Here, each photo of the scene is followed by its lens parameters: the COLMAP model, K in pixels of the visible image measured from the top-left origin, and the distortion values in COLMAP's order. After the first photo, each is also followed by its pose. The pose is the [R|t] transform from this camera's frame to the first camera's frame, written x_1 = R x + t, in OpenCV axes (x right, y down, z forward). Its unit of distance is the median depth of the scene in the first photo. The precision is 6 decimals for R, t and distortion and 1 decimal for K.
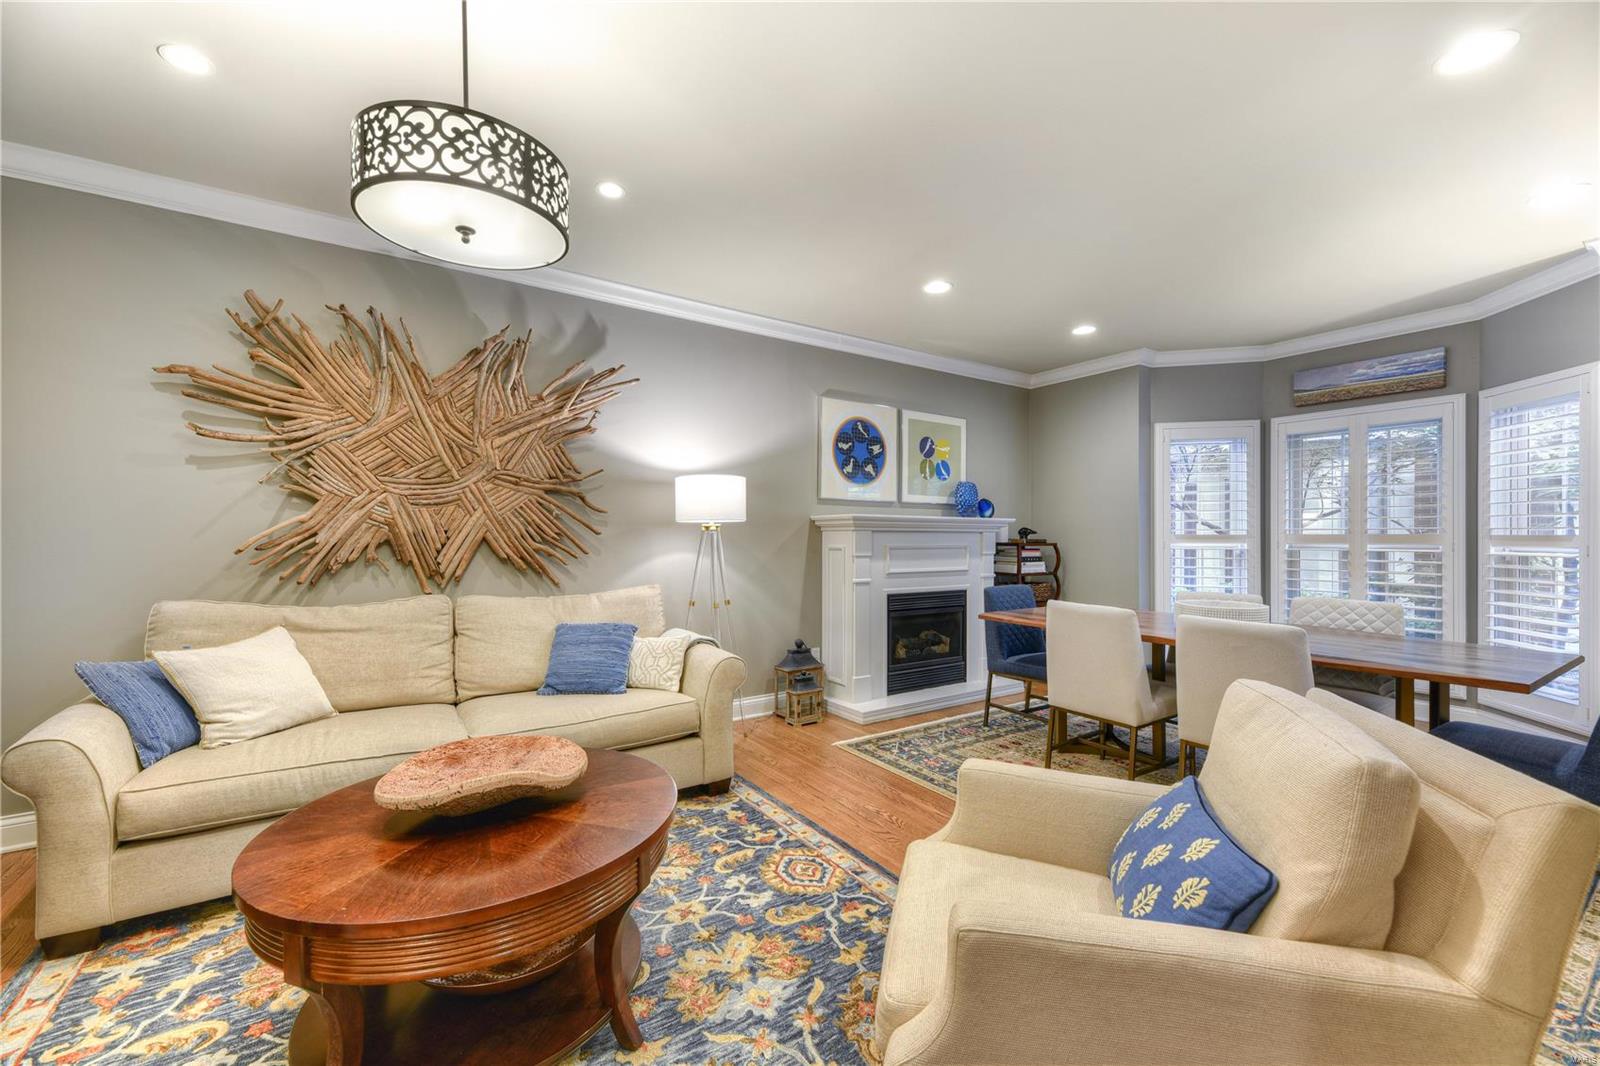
lens RADIAL K [[656.8, 0, 792.3], [0, 656.8, 527.1], [0, 0, 1]] dist [0.007584, 0.001625]
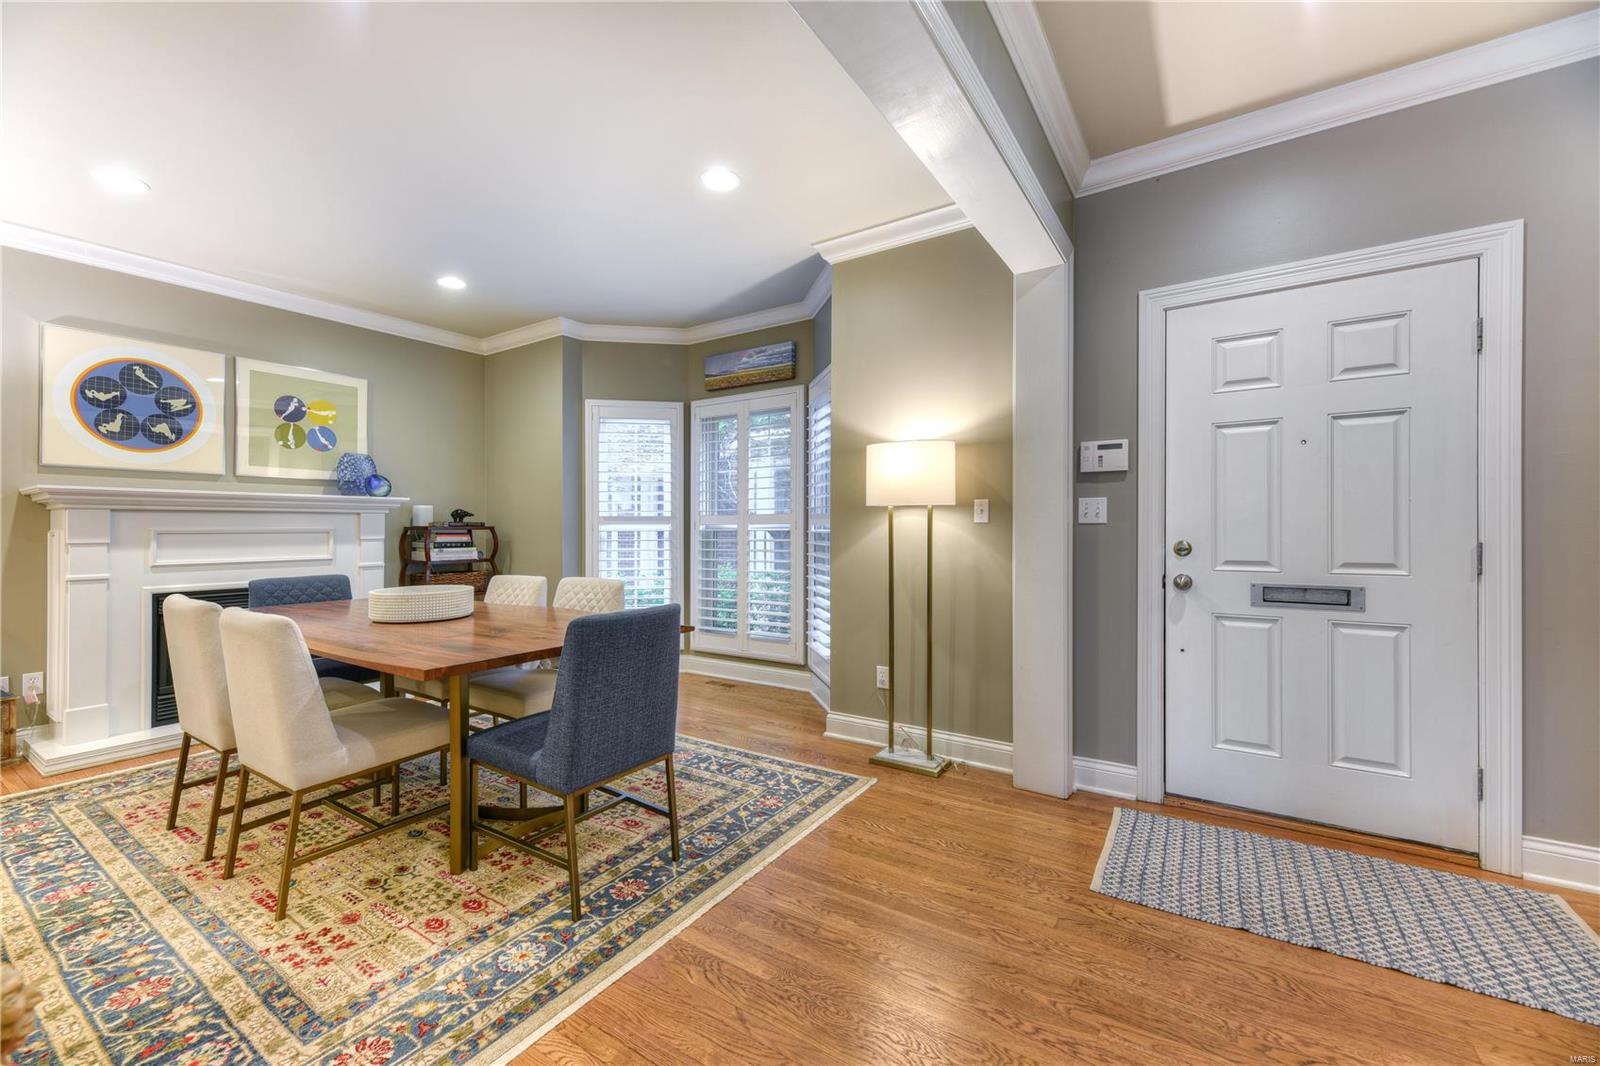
lens RADIAL K [[656.8, 0, 810.5], [0, 656.8, 517.9], [0, 0, 1]] dist [0.007584, 0.001625]
pose [[0.919198, -0.001418, 0.393793, 0.510136], [0.001948, 0.999998, -0.000947, 0.016450], [-0.393790, 0.001637, 0.919199, -0.002163]]
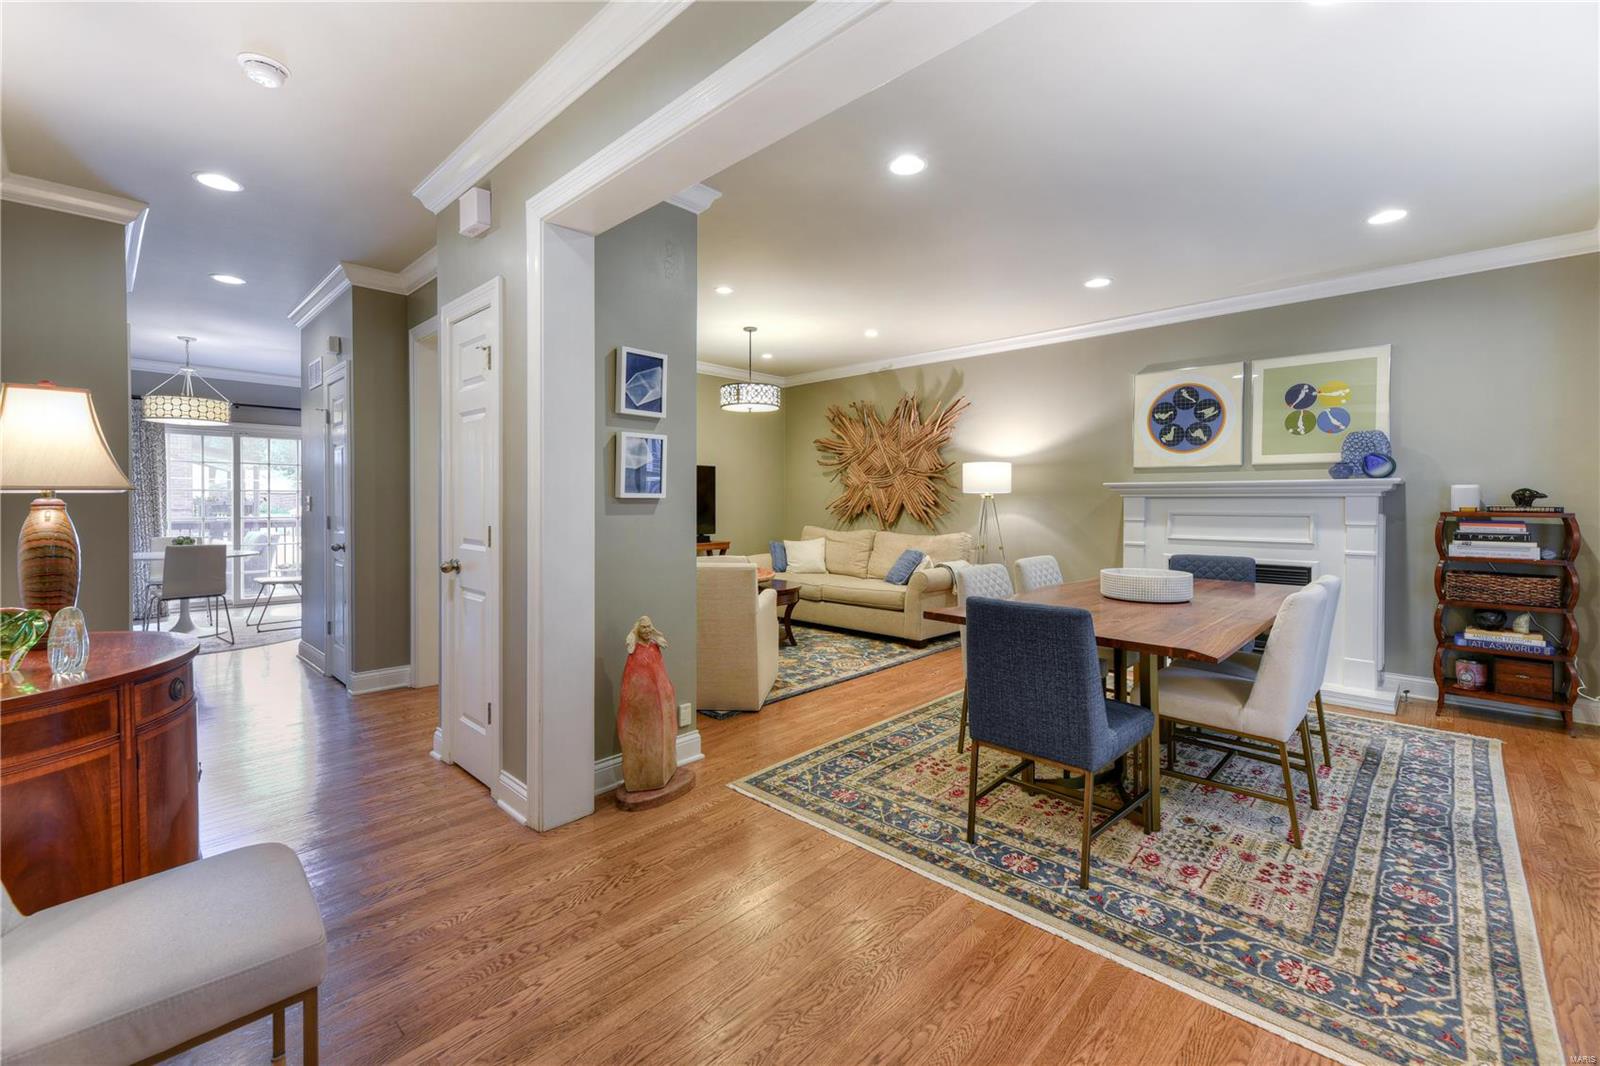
lens RADIAL K [[656.8, 0, 767.4], [0, 656.8, 508.6], [0, 0, 1]] dist [0.007584, 0.001625]
pose [[0.183297, 0.010686, -0.982999, 0.984394], [0.021077, 0.999668, 0.014798, -0.004650], [0.982832, -0.023431, 0.183011, 0.178584]]
